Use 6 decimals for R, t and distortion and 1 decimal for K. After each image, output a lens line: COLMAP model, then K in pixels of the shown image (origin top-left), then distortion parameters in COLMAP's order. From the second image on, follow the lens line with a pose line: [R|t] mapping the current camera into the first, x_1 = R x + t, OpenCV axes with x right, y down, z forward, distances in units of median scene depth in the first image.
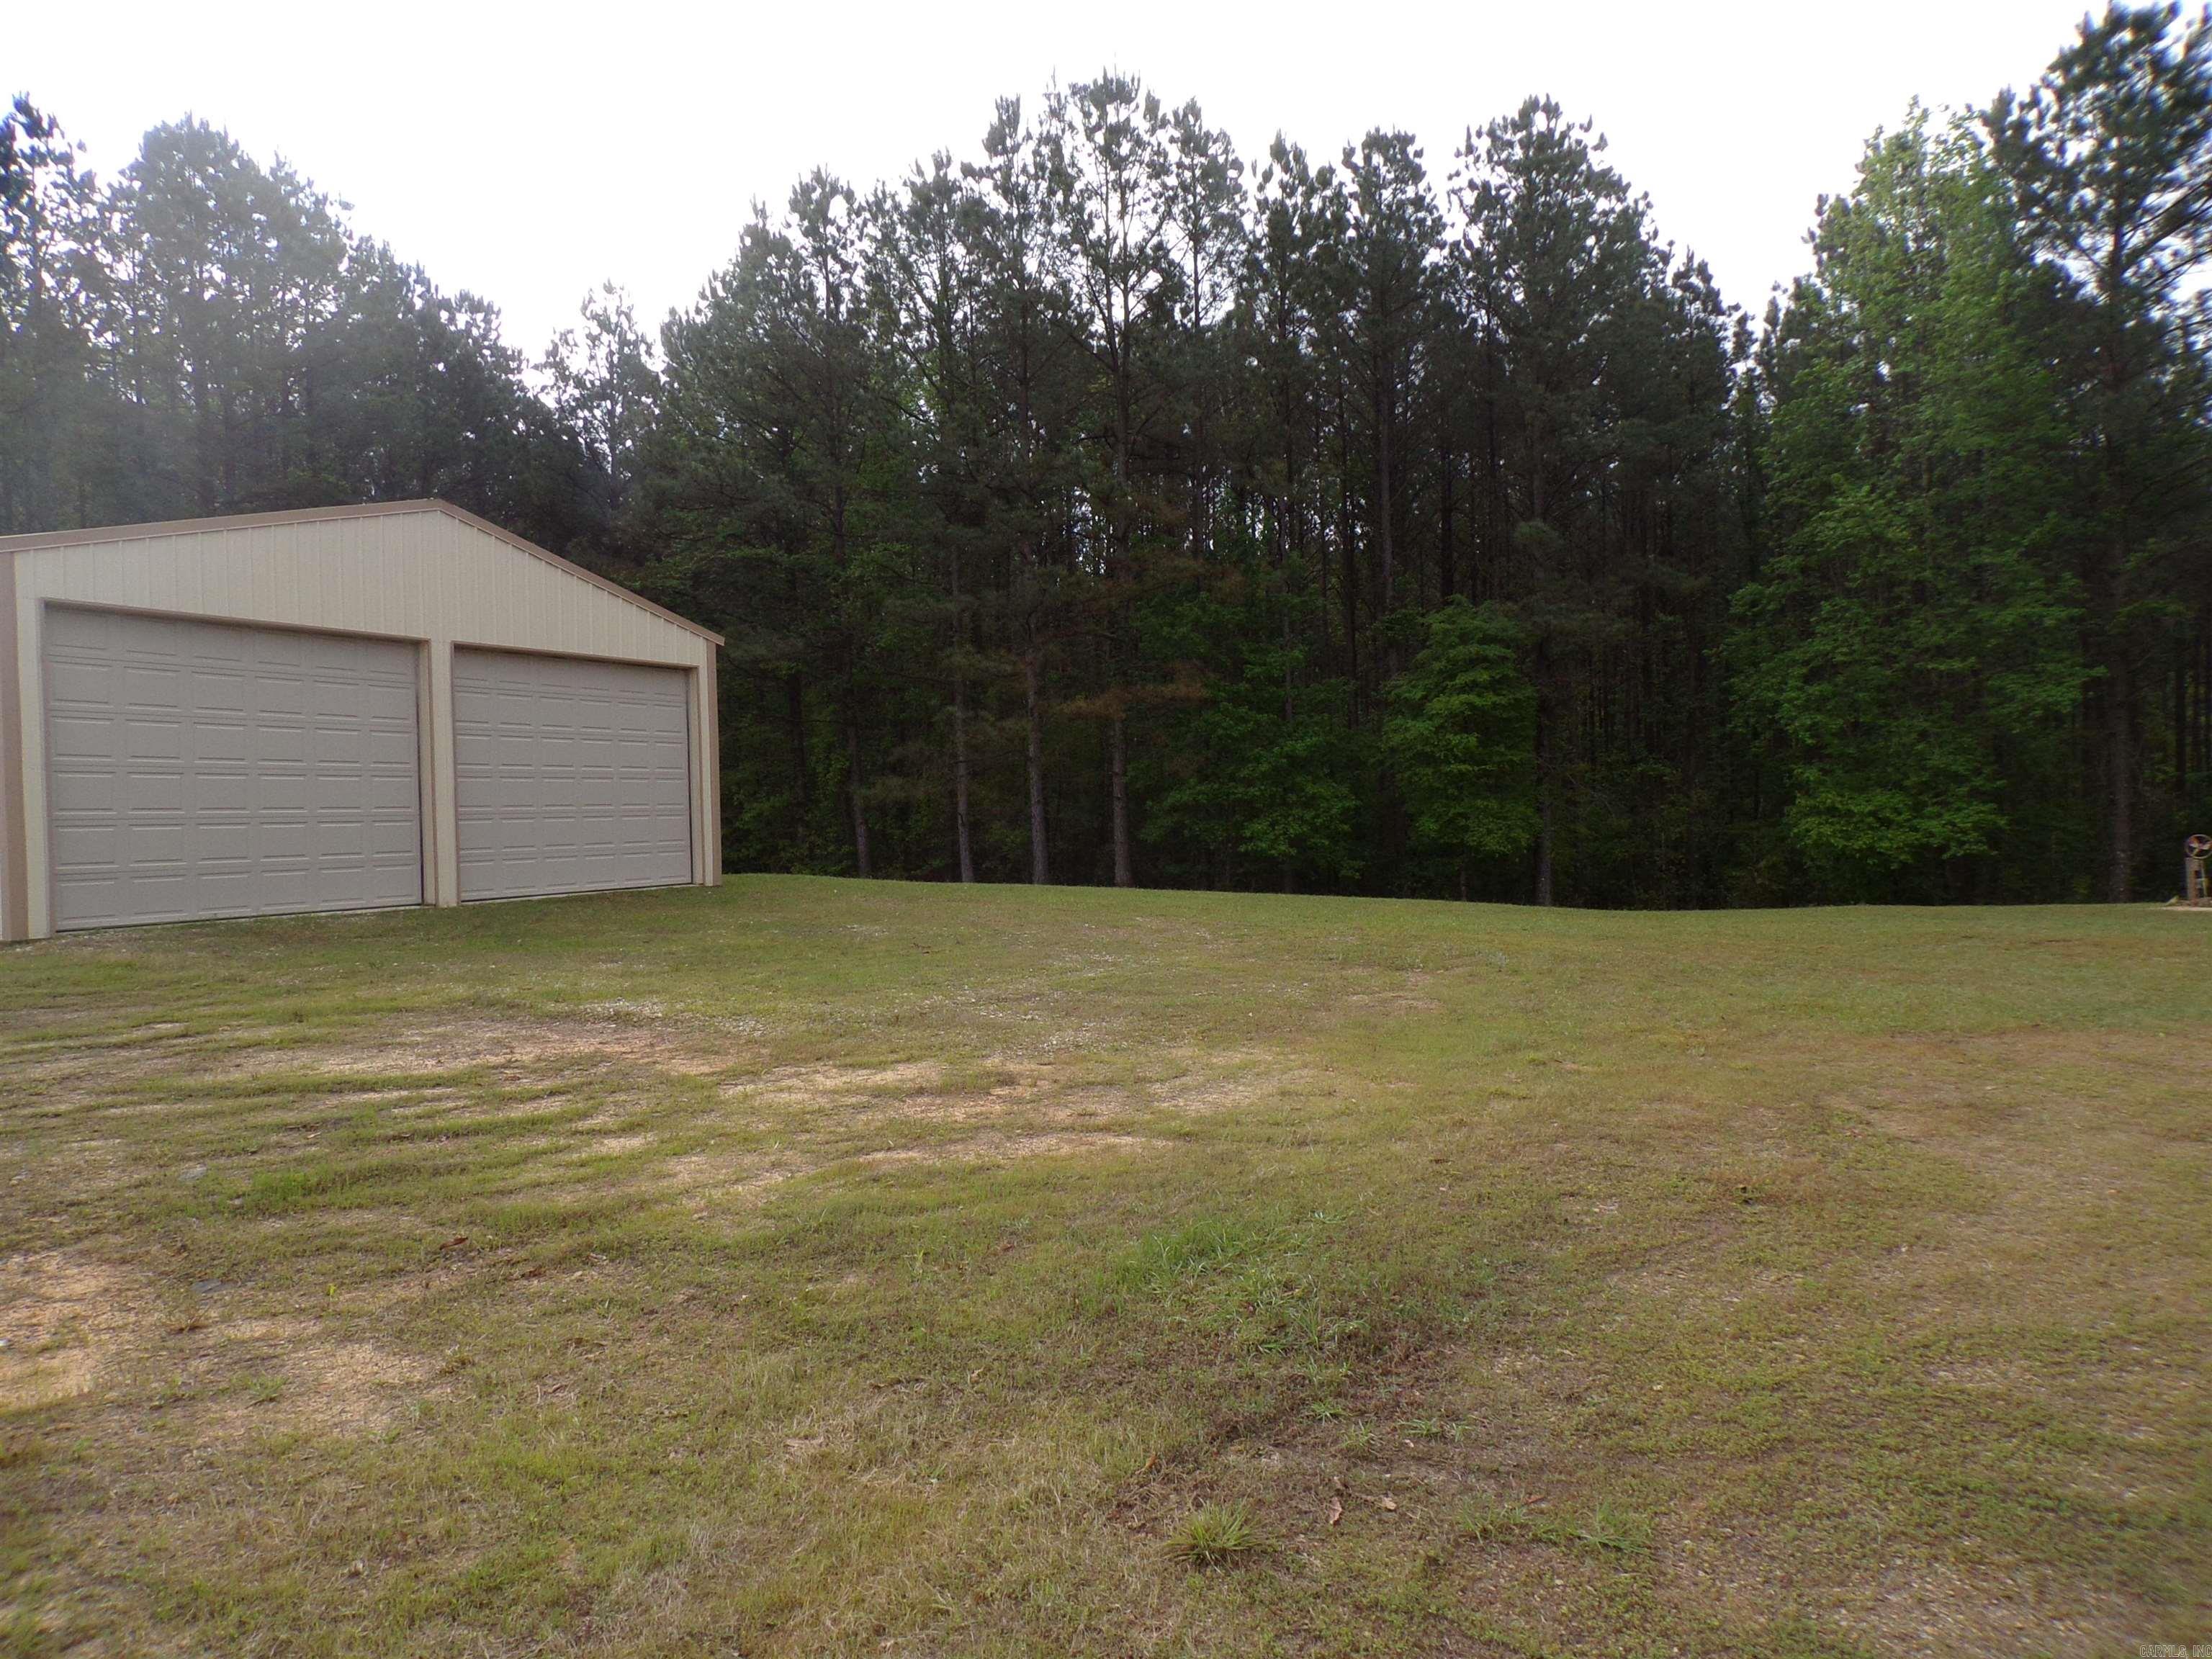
lens RADIAL K [[1501.9, 0, 1106.0], [0, 1501.9, 829.5], [0, 0, 1]] dist [-0.008245, 0.009958]
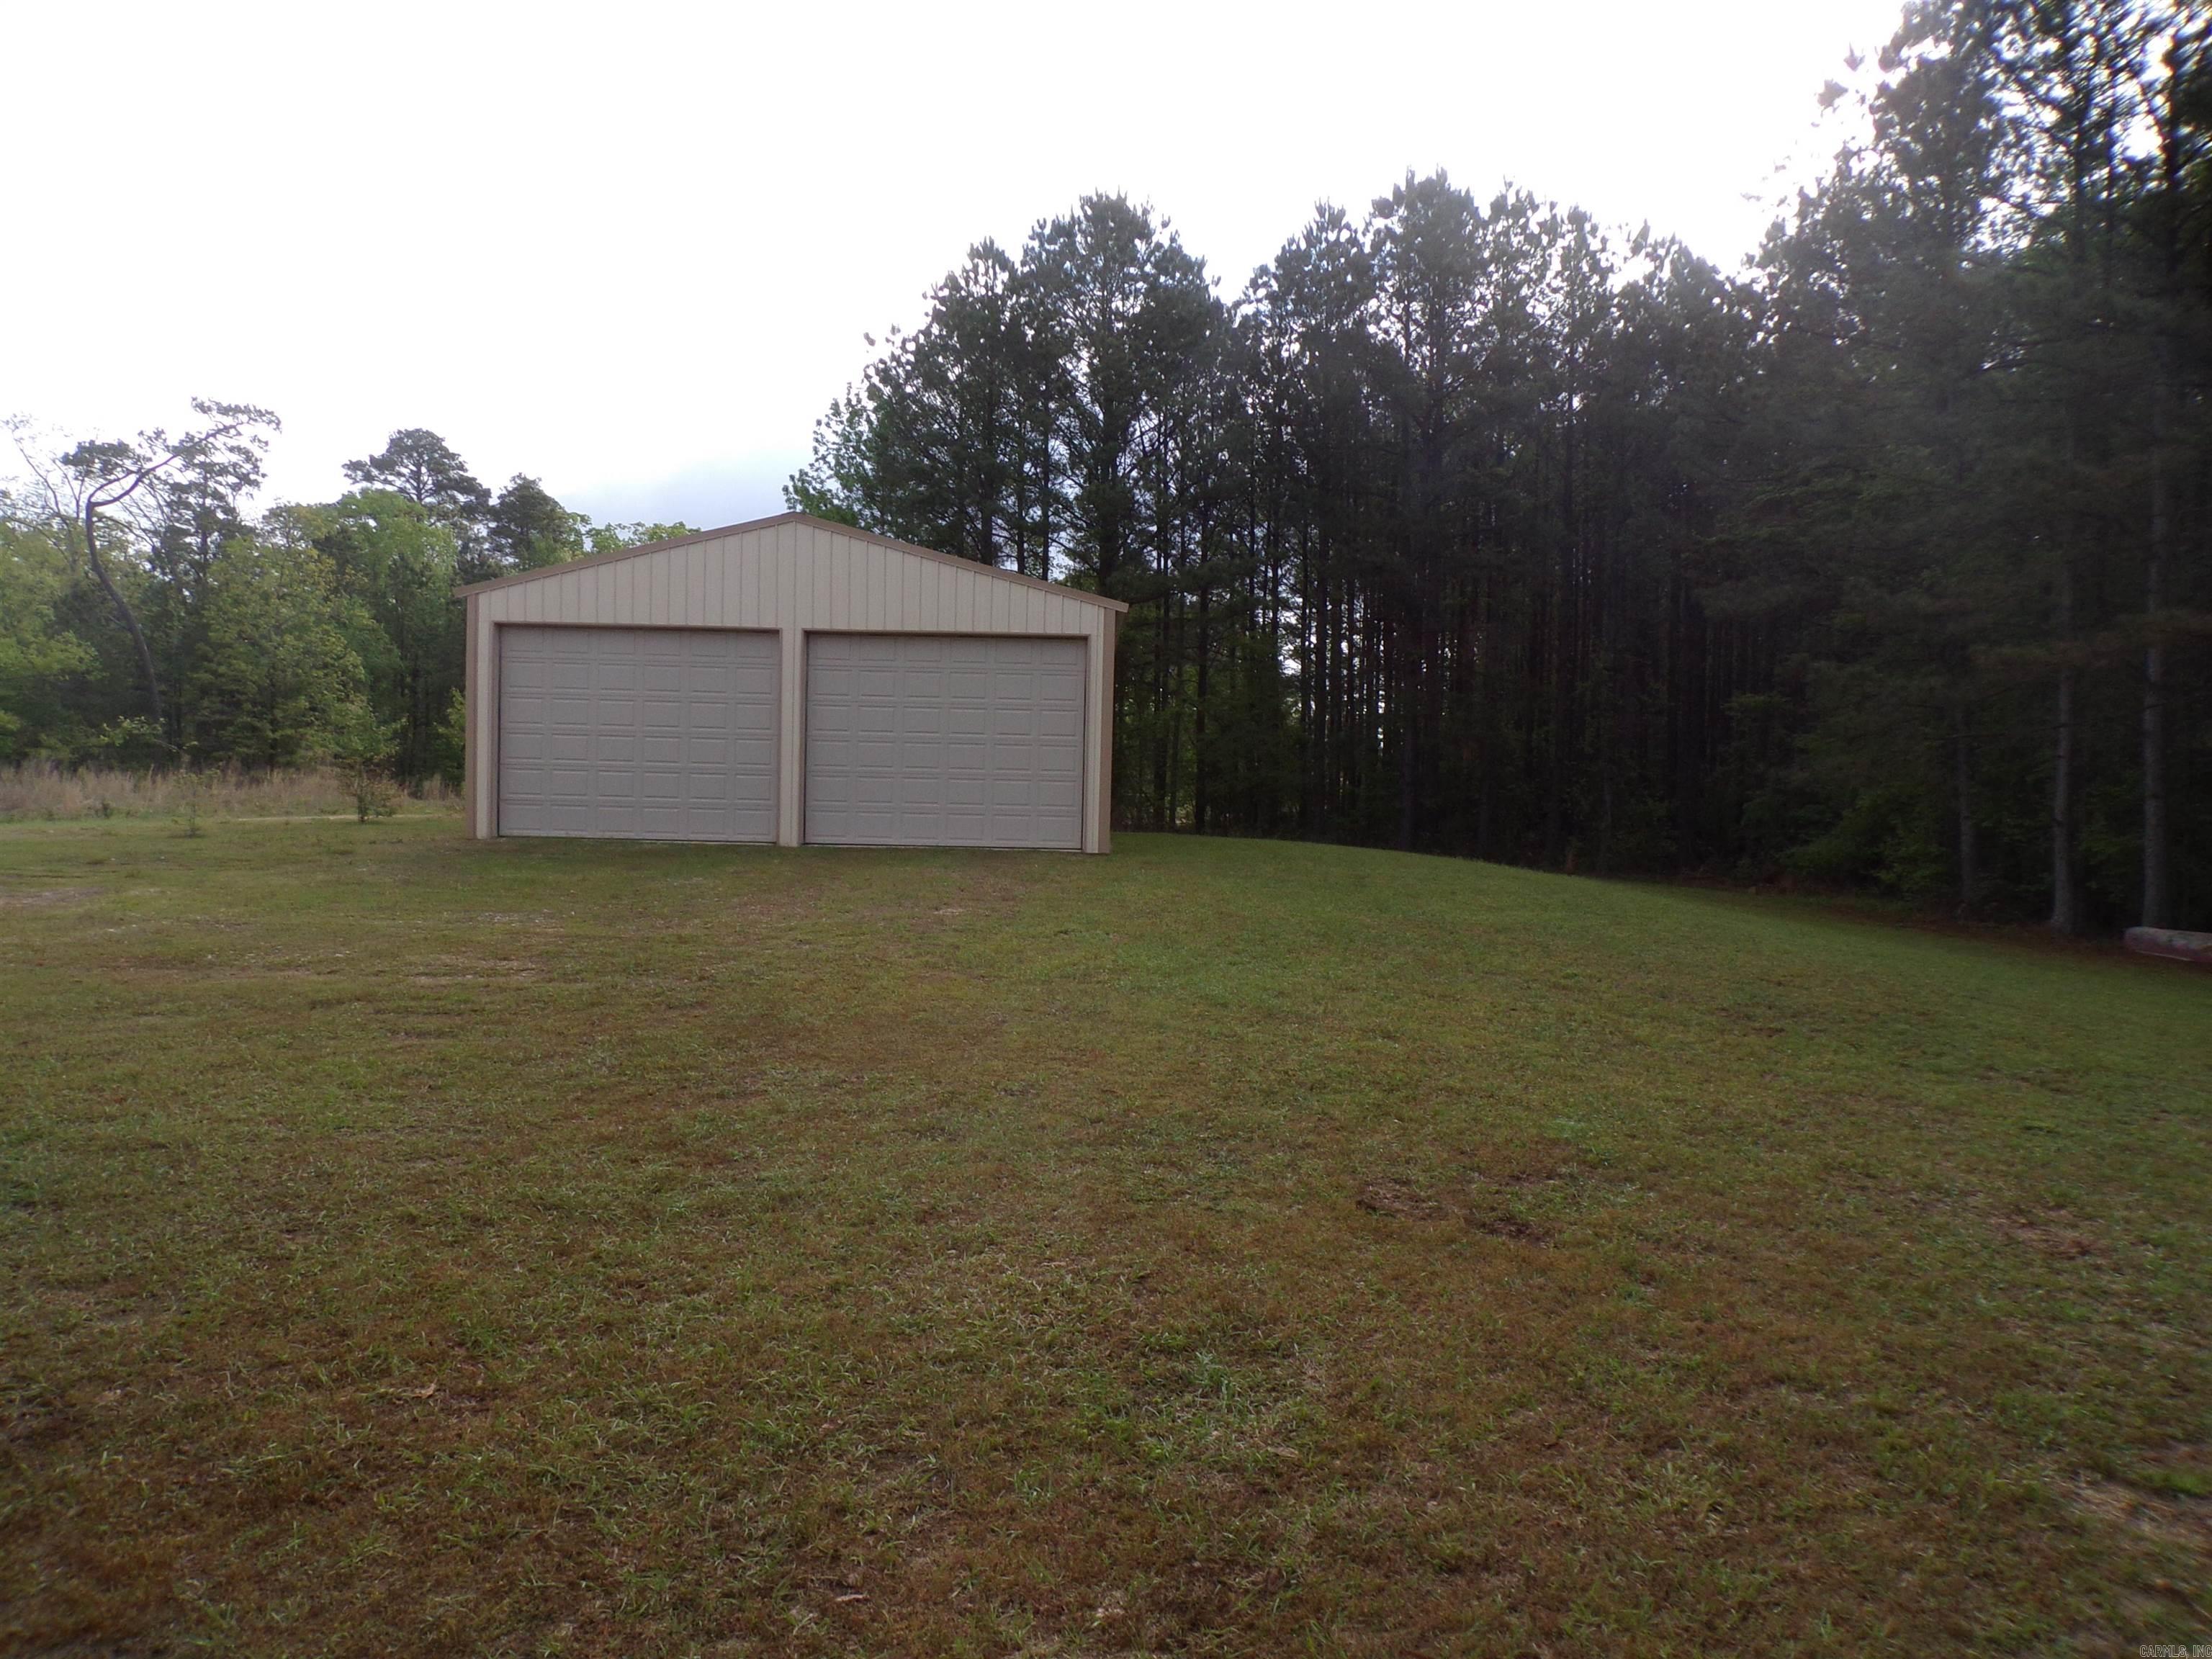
lens RADIAL K [[1501.9, 0, 1106.0], [0, 1501.9, 829.5], [0, 0, 1]] dist [-0.008245, 0.009958]
pose [[0.505060, 0.048973, -0.861694, 1.316058], [-0.041429, 0.998614, 0.032472, -0.022652], [0.862089, 0.019299, 0.506389, 1.064620]]
